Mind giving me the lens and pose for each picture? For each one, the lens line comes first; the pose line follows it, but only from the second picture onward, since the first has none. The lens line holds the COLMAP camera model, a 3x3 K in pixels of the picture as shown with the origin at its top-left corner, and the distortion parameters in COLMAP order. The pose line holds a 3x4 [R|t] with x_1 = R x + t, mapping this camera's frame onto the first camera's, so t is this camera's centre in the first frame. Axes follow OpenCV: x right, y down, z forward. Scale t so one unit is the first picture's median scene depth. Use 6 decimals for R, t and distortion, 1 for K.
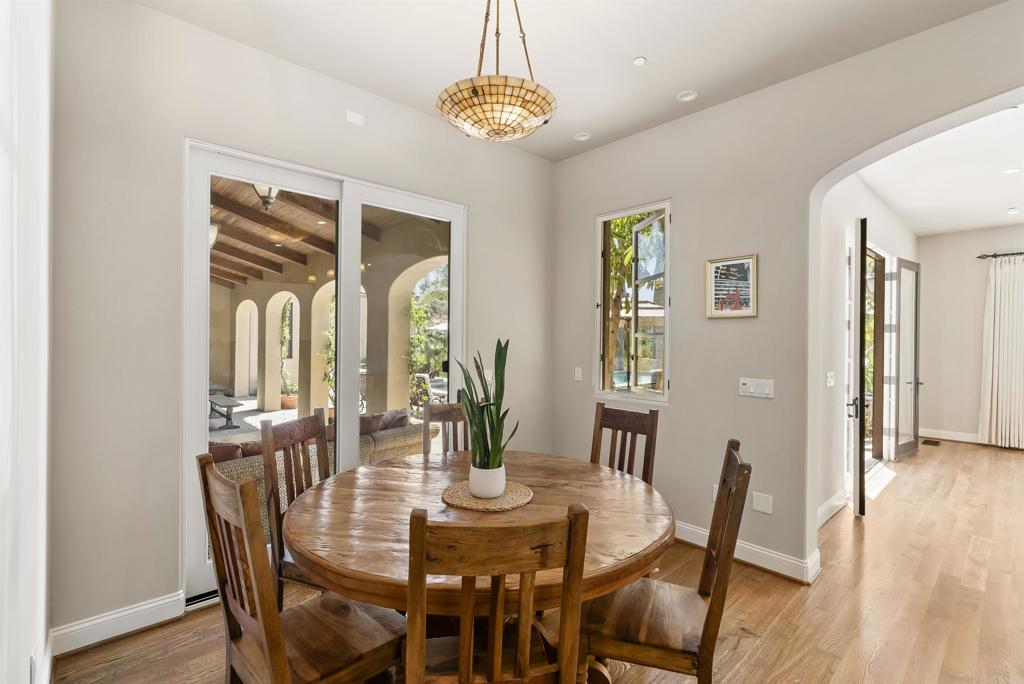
lens RADIAL K [[463.3, 0, 504.8], [0, 463.3, 338.3], [0, 0, 1]] dist [-0.017310, 0.006665]
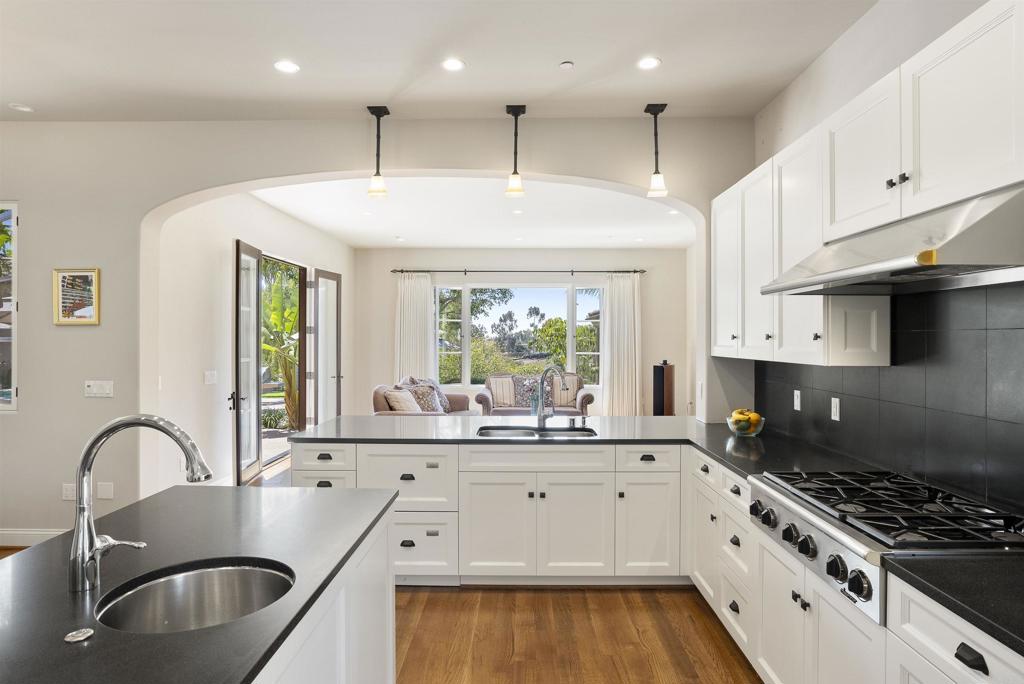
lens RADIAL K [[588.1, 0, 492.6], [0, 588.1, 337.5], [0, 0, 1]] dist [-0.007600, 0.004622]
pose [[0.676707, -0.007290, 0.736217, 0.137157], [0.004247, 0.999973, 0.005997, -0.019718], [-0.736241, -0.000932, 0.676719, -0.616116]]
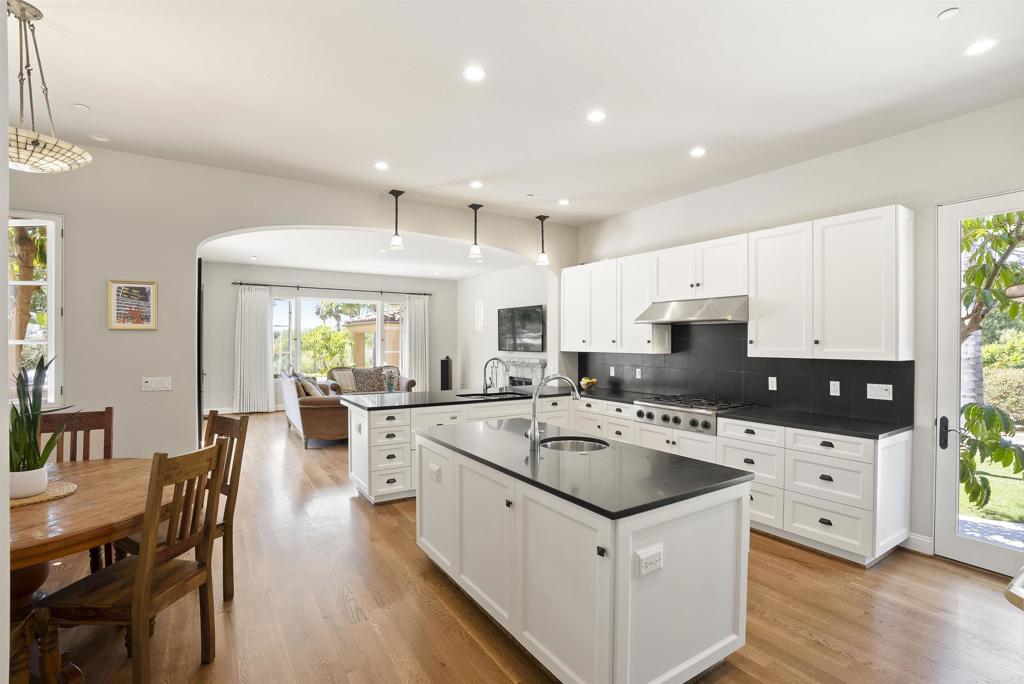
lens RADIAL K [[463.3, 0, 506.6], [0, 463.3, 341.0], [0, 0, 1]] dist [-0.017310, 0.006665]
pose [[0.171278, -0.008189, 0.985189, -0.542700], [-0.002870, 0.999957, 0.008811, -0.027615], [-0.985219, -0.004337, 0.171247, -0.196344]]
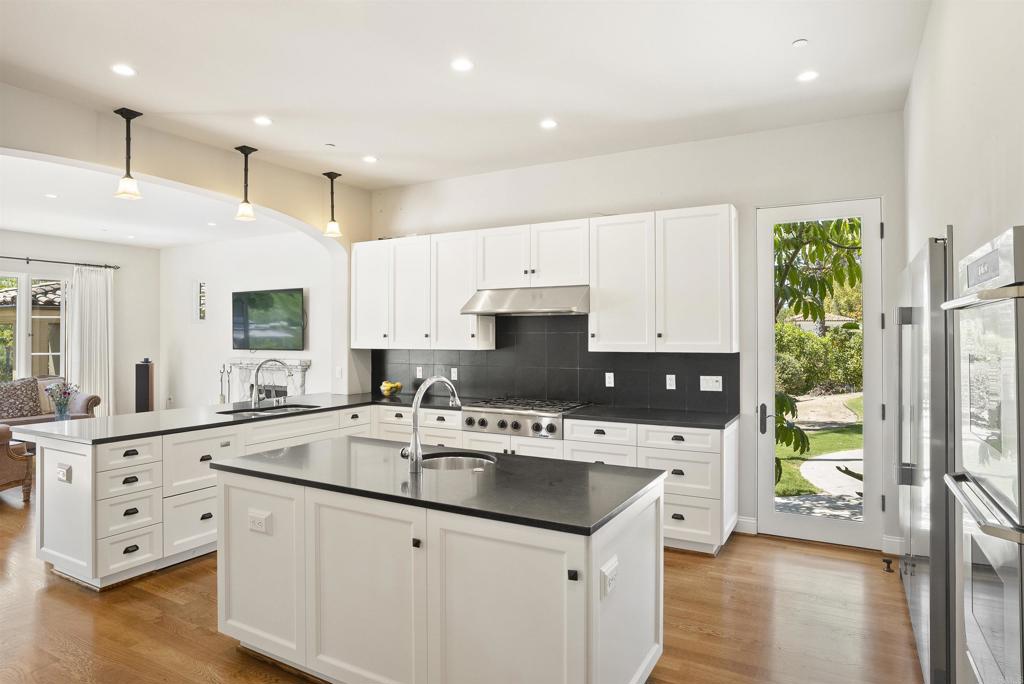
lens RADIAL K [[588.1, 0, 483.2], [0, 588.1, 325.9], [0, 0, 1]] dist [-0.007600, 0.004622]
pose [[-0.274368, 0.008089, 0.961591, -0.547154], [-0.002115, 0.999957, -0.009015, -0.026265], [-0.961622, -0.004507, -0.274339, 0.027427]]
